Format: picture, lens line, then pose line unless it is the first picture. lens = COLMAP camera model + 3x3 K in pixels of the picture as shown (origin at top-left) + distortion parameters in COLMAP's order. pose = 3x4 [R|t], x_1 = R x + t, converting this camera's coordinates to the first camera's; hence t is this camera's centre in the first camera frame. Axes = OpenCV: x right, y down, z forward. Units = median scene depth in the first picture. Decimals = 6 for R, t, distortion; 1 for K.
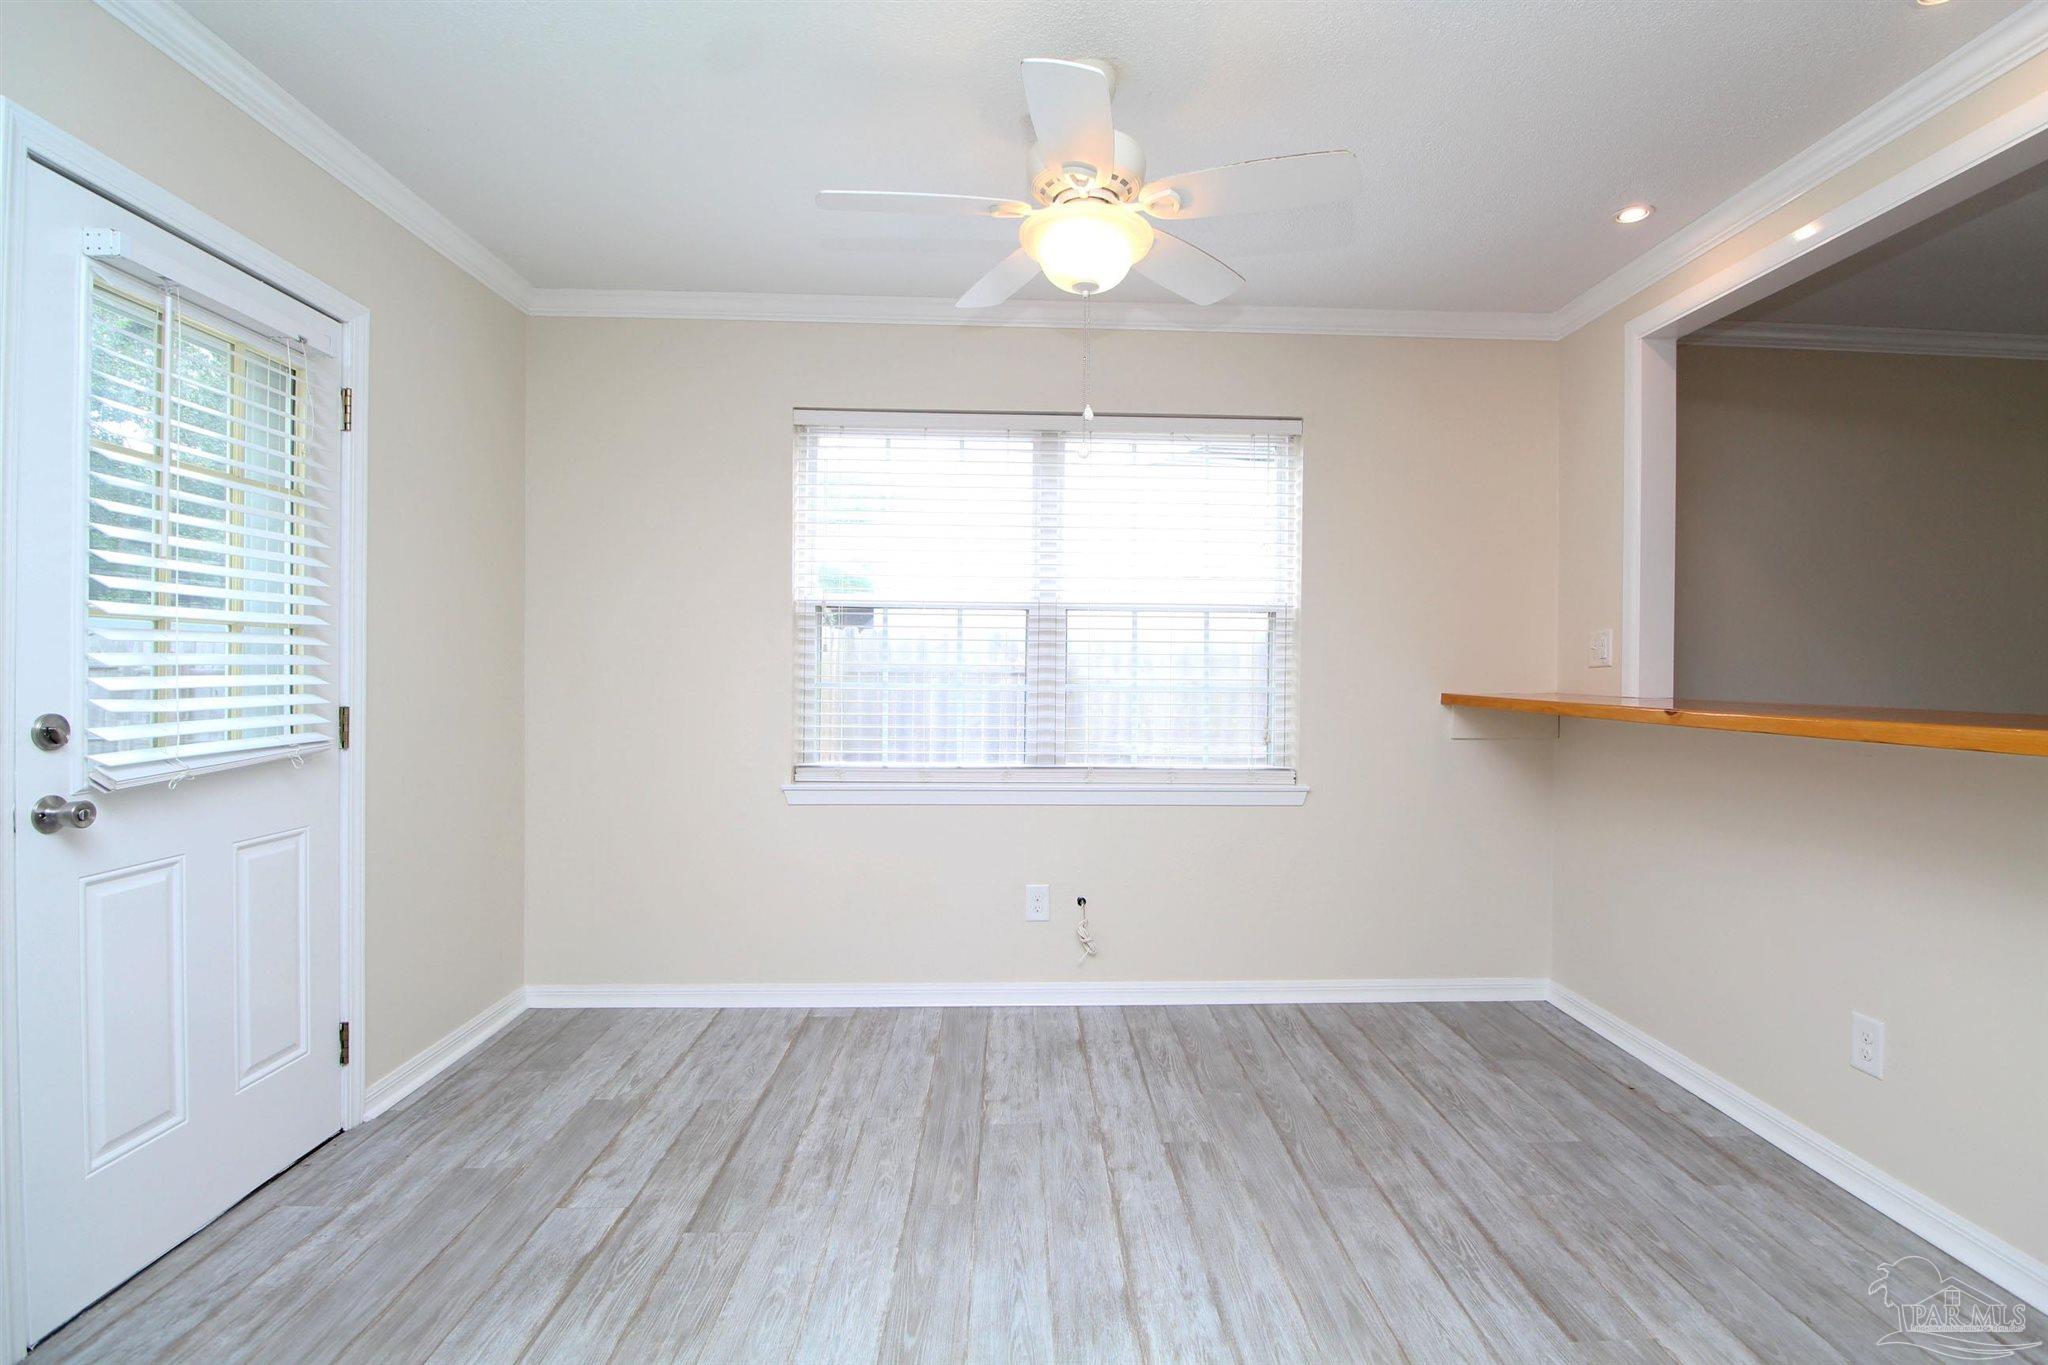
lens RADIAL K [[941.5, 0, 1044.6], [0, 941.5, 675.2], [0, 0, 1]] dist [-0.002672, -0.009880]
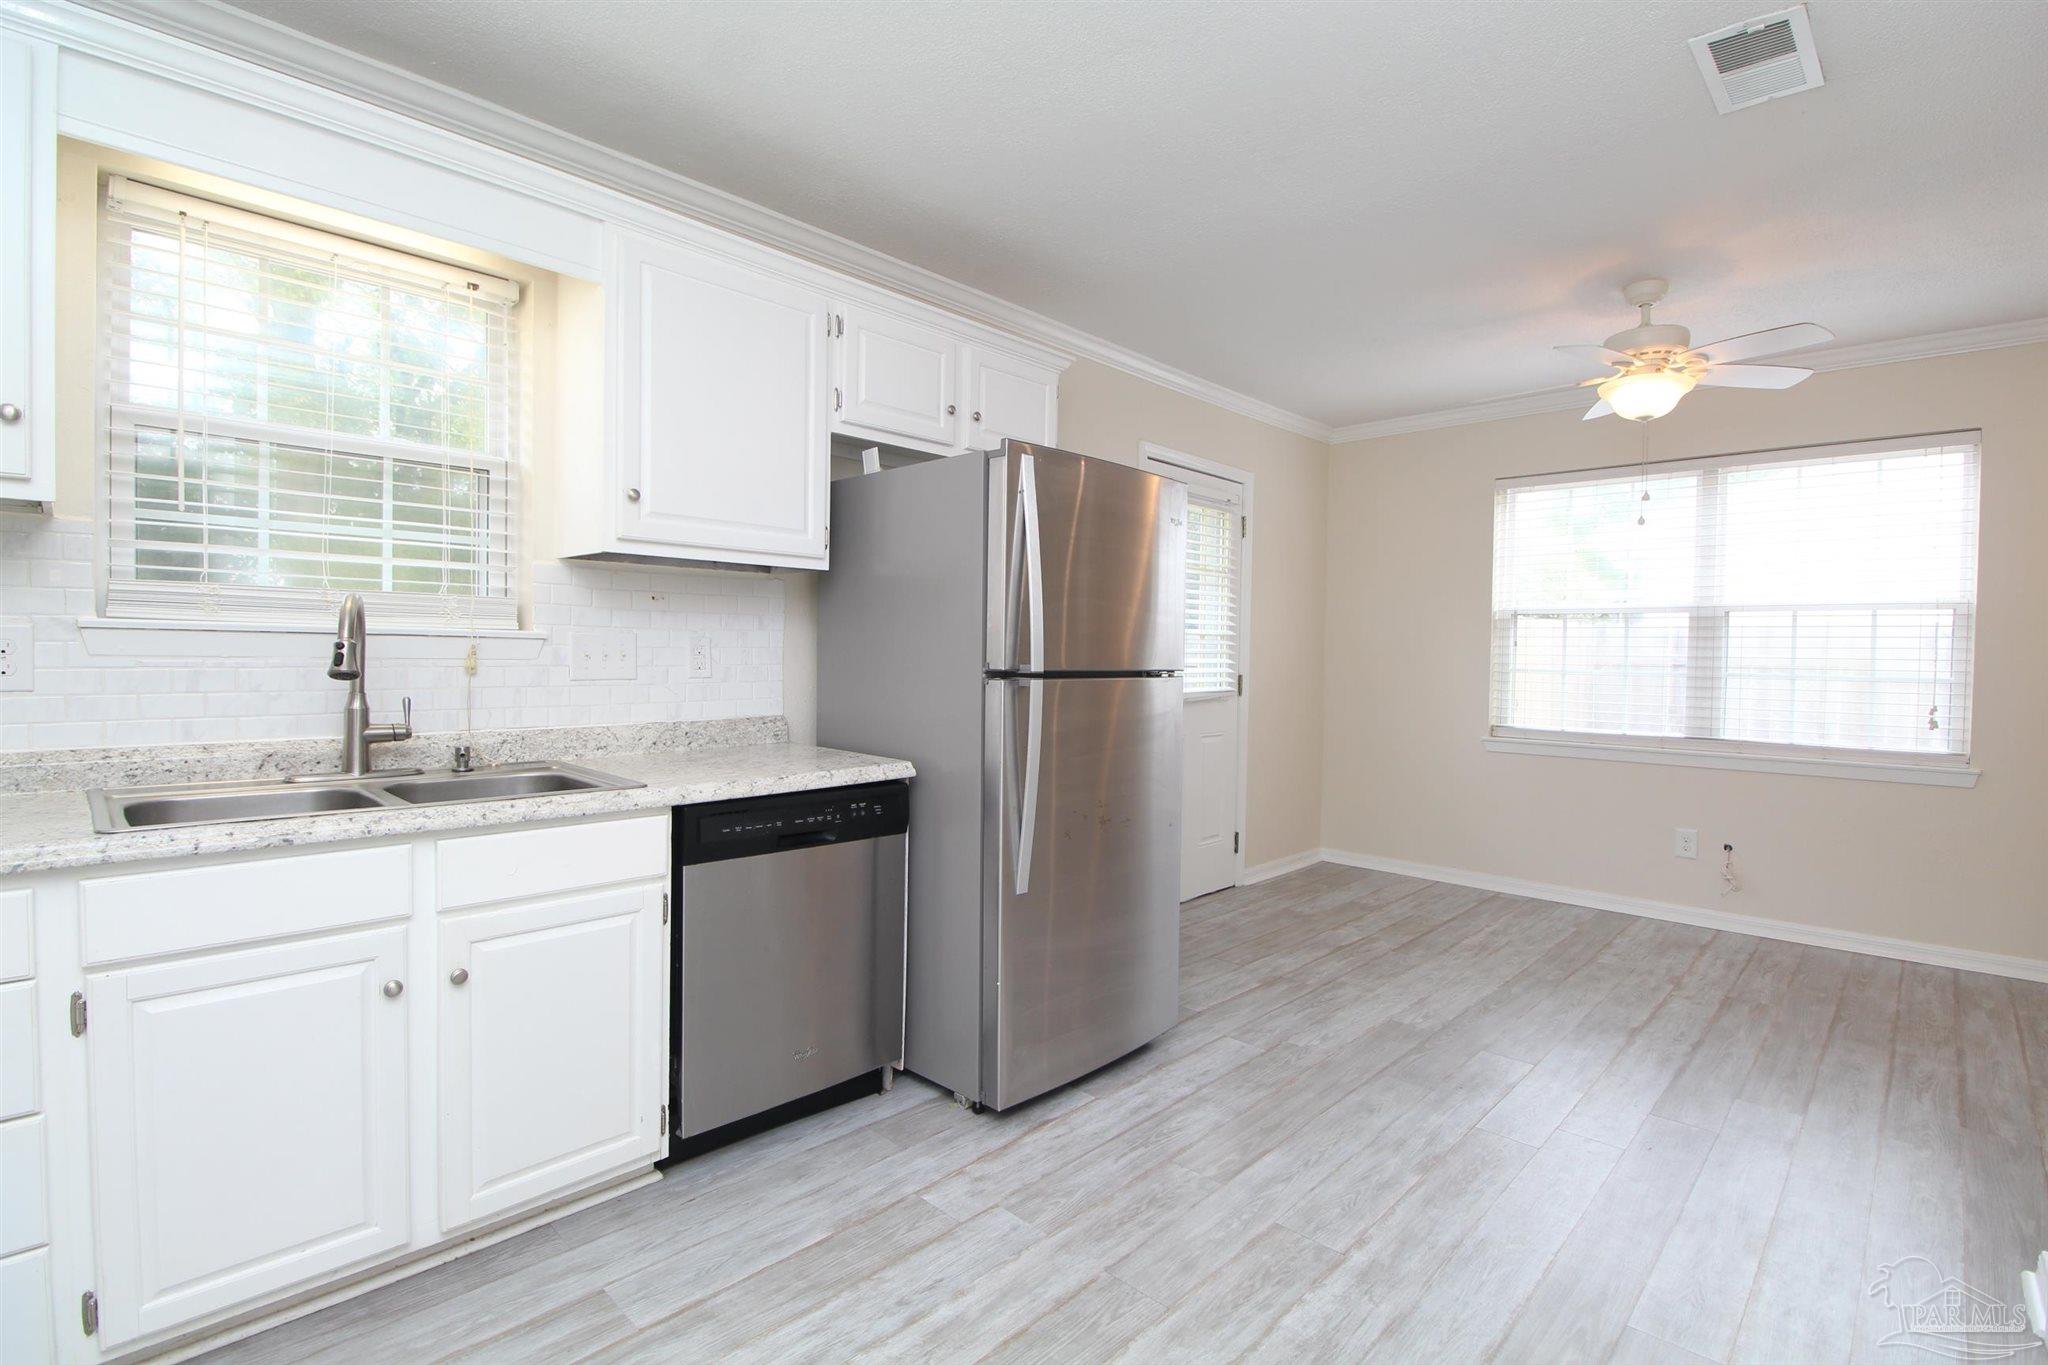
lens RADIAL K [[954.2, 0, 1052.7], [0, 954.2, 678.5], [0, 0, 1]] dist [-0.004855, -0.010909]
pose [[0.703371, 0.021700, -0.710492, 0.430375], [-0.013448, 0.999761, 0.017222, 0.012320], [0.710696, -0.002559, 0.703495, -0.737222]]
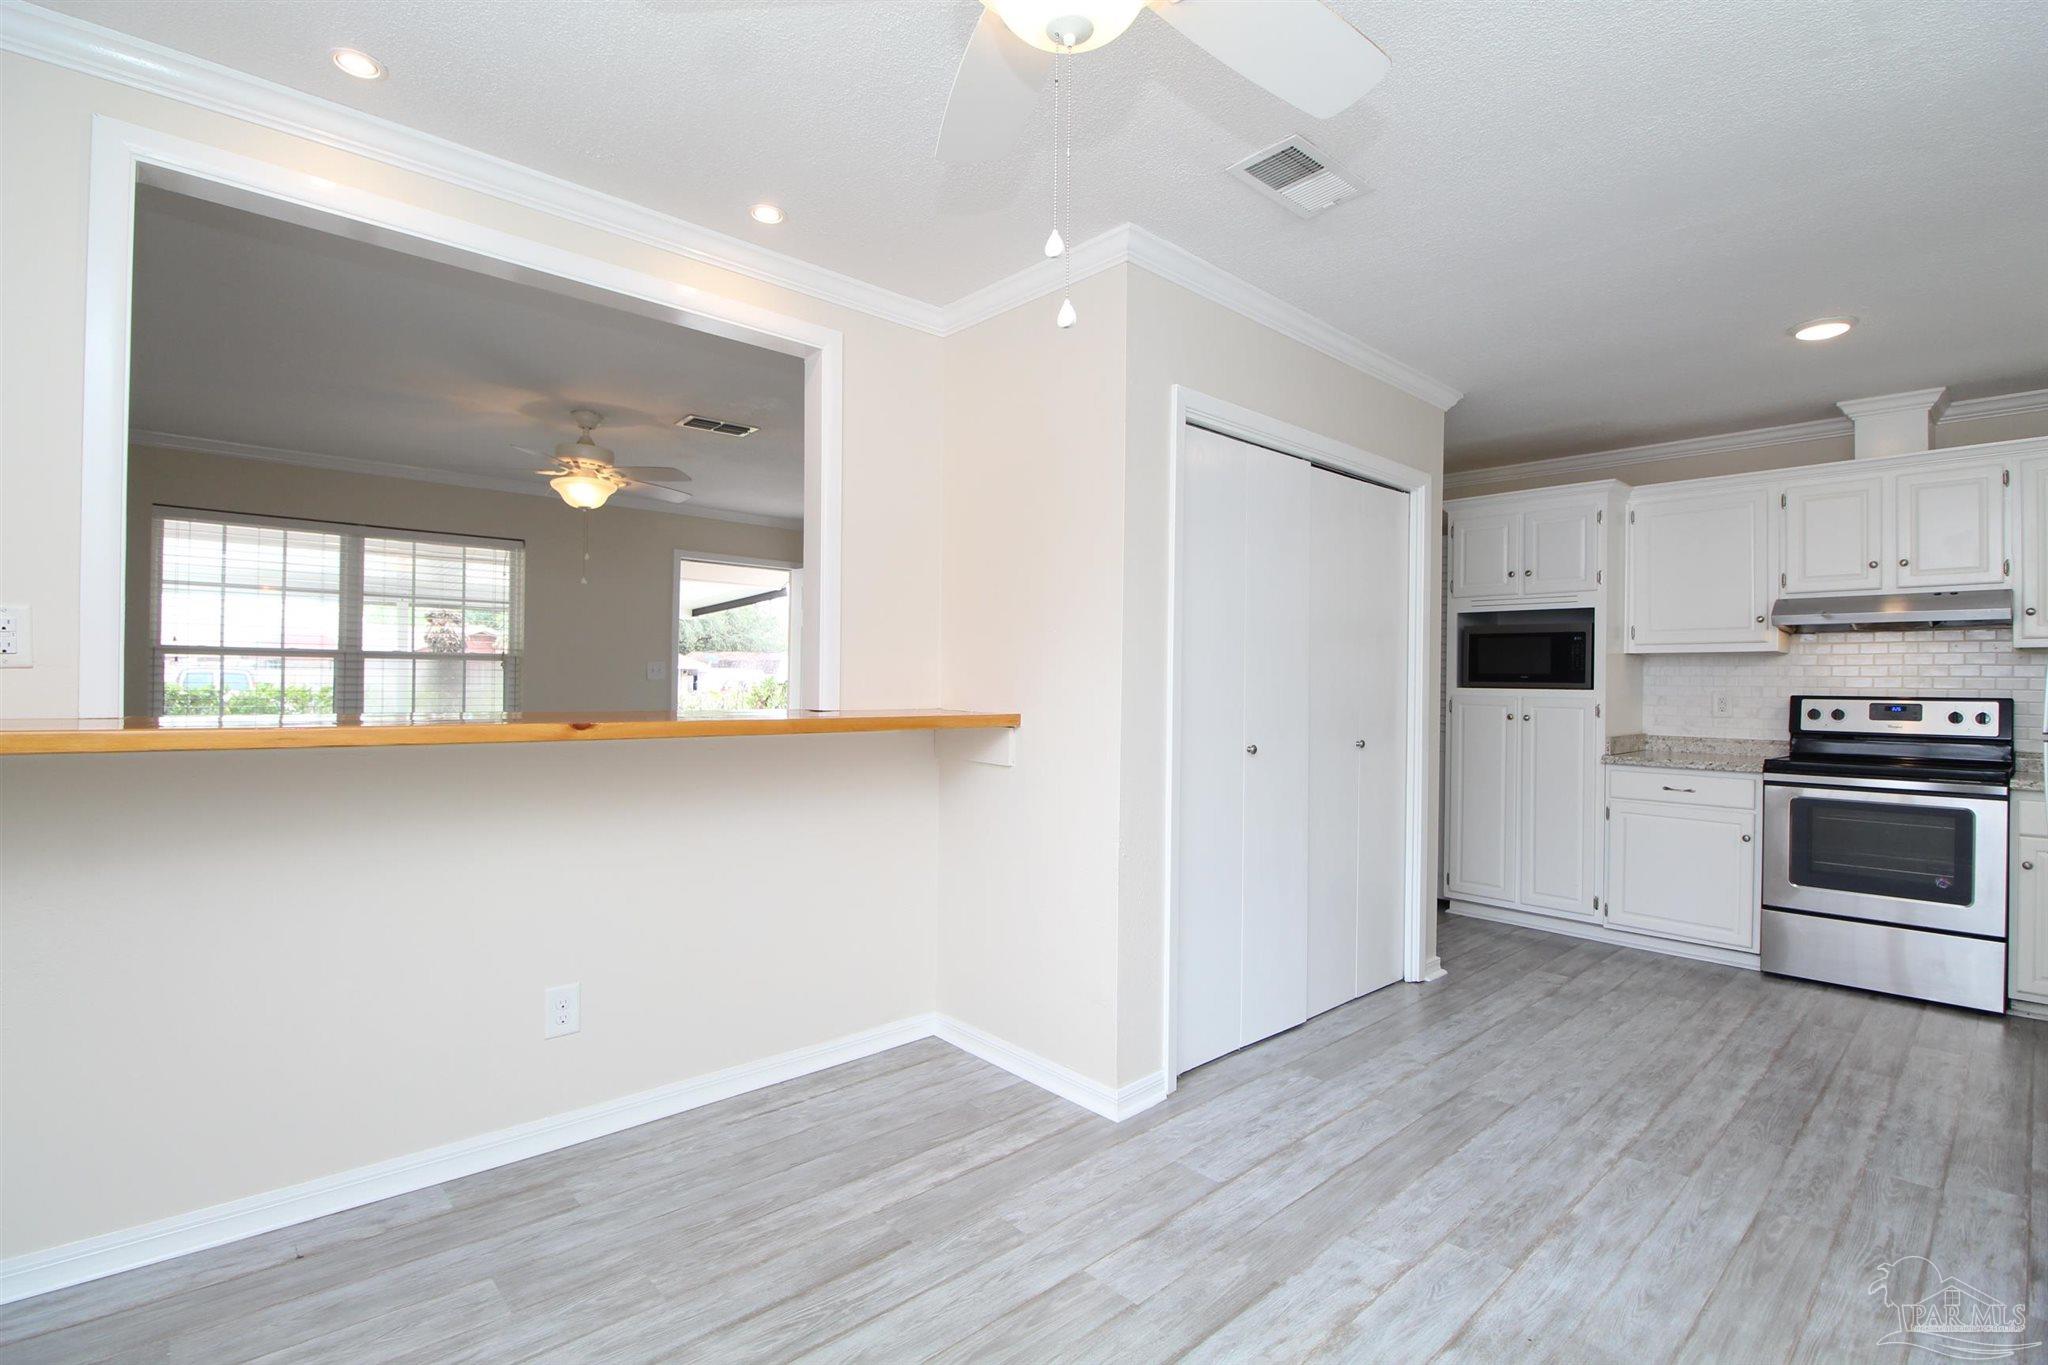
lens RADIAL K [[954.2, 0, 1052.7], [0, 954.2, 678.5], [0, 0, 1]] dist [-0.004855, -0.010909]
pose [[-0.659460, -0.014070, 0.751608, -0.343553], [-0.014012, 0.999881, 0.006424, -0.020231], [-0.751609, -0.006295, -0.659579, 1.225833]]
